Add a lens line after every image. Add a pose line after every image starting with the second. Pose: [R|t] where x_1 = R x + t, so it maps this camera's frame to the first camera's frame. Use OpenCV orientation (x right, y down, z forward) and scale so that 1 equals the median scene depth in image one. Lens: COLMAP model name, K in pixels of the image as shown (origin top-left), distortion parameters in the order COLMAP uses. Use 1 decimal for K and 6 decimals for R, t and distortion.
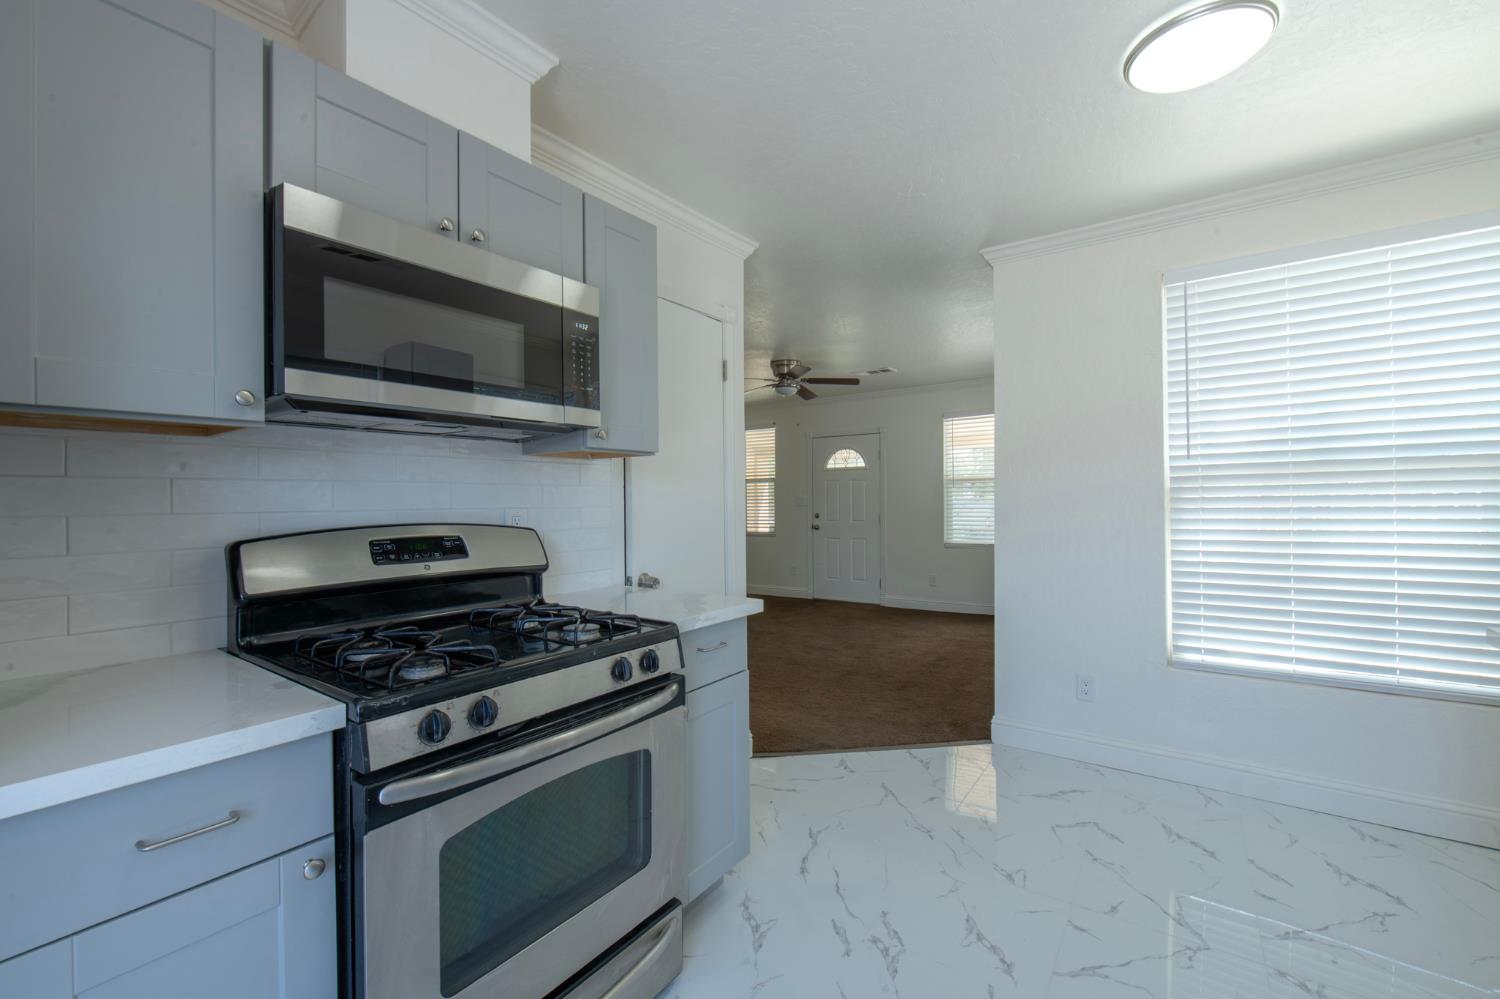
lens RADIAL K [[633.9, 0, 752.4], [0, 633.9, 496.6], [0, 0, 1]] dist [0.000264, -0.001293]
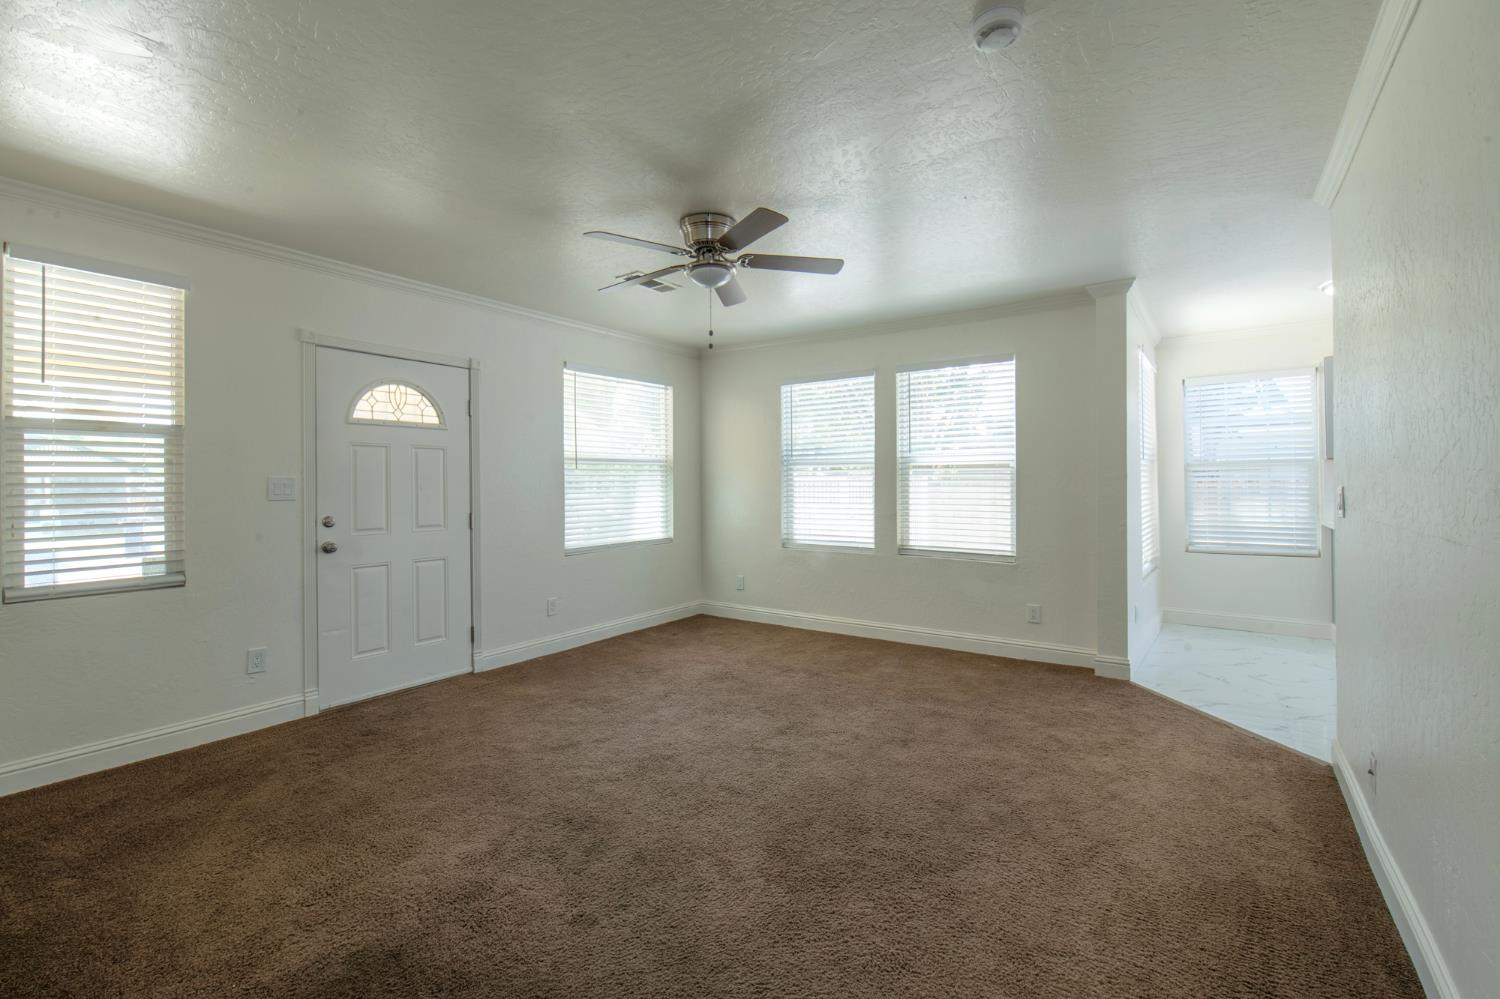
lens RADIAL K [[633.9, 0, 740.7], [0, 633.9, 489.0], [0, 0, 1]] dist [0.000264, -0.001293]
pose [[0.047232, -0.000619, 0.998884, -0.873250], [-0.001525, 0.999999, 0.000692, 0.016710], [-0.998883, -0.001556, 0.047231, 1.805647]]
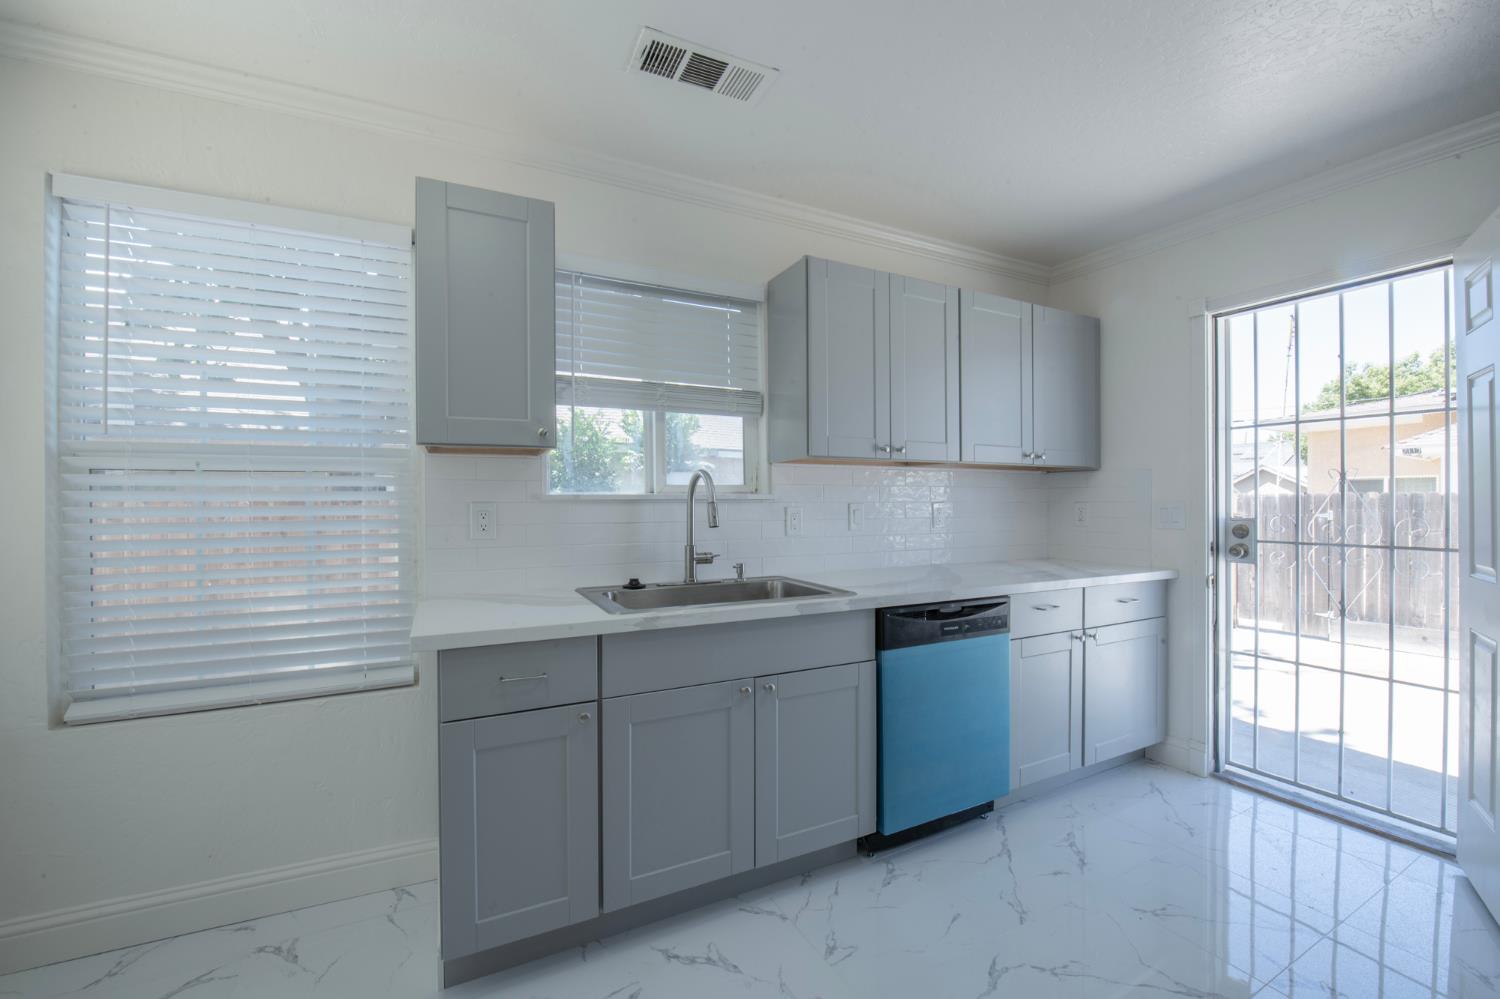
lens RADIAL K [[633.9, 0, 760.2], [0, 633.9, 485.5], [0, 0, 1]] dist [0.000264, -0.001293]
pose [[-0.885710, 0.013779, 0.464034, 0.099966], [-0.001278, 0.999483, -0.032118, -0.002047], [-0.464237, -0.029040, -0.885235, 0.903033]]
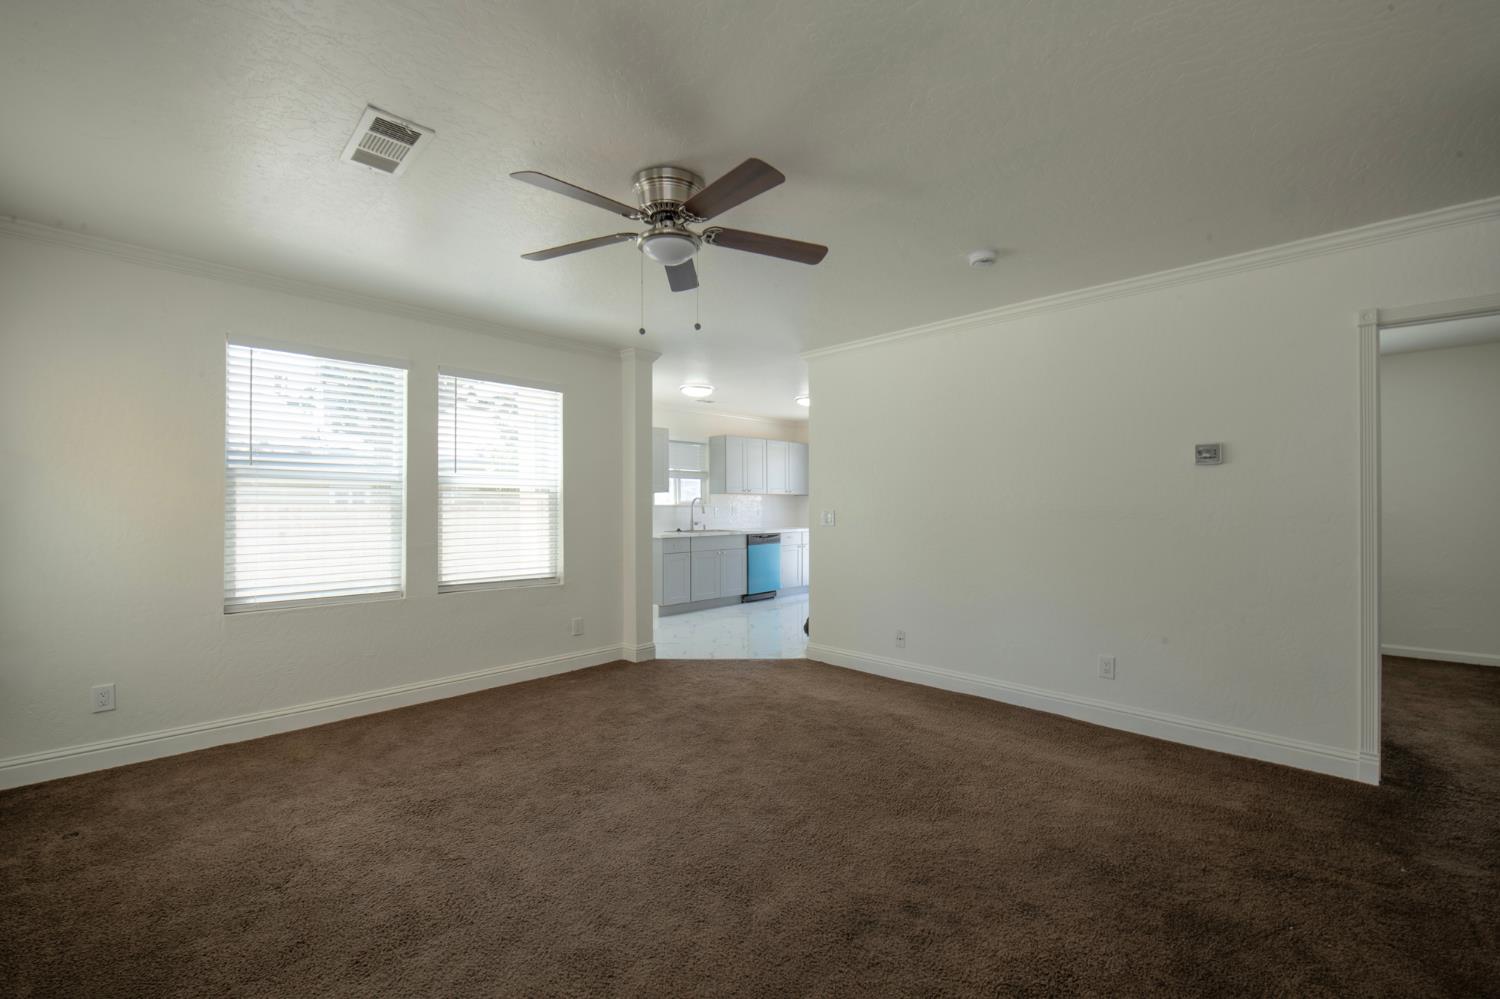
lens RADIAL K [[633.9, 0, 753.8], [0, 633.9, 497.6], [0, 0, 1]] dist [0.000264, -0.001293]
pose [[-0.983803, 0.010410, 0.178949, -0.163865], [0.006382, 0.999714, -0.023066, 0.017491], [-0.179138, -0.021551, -0.983588, 2.639456]]
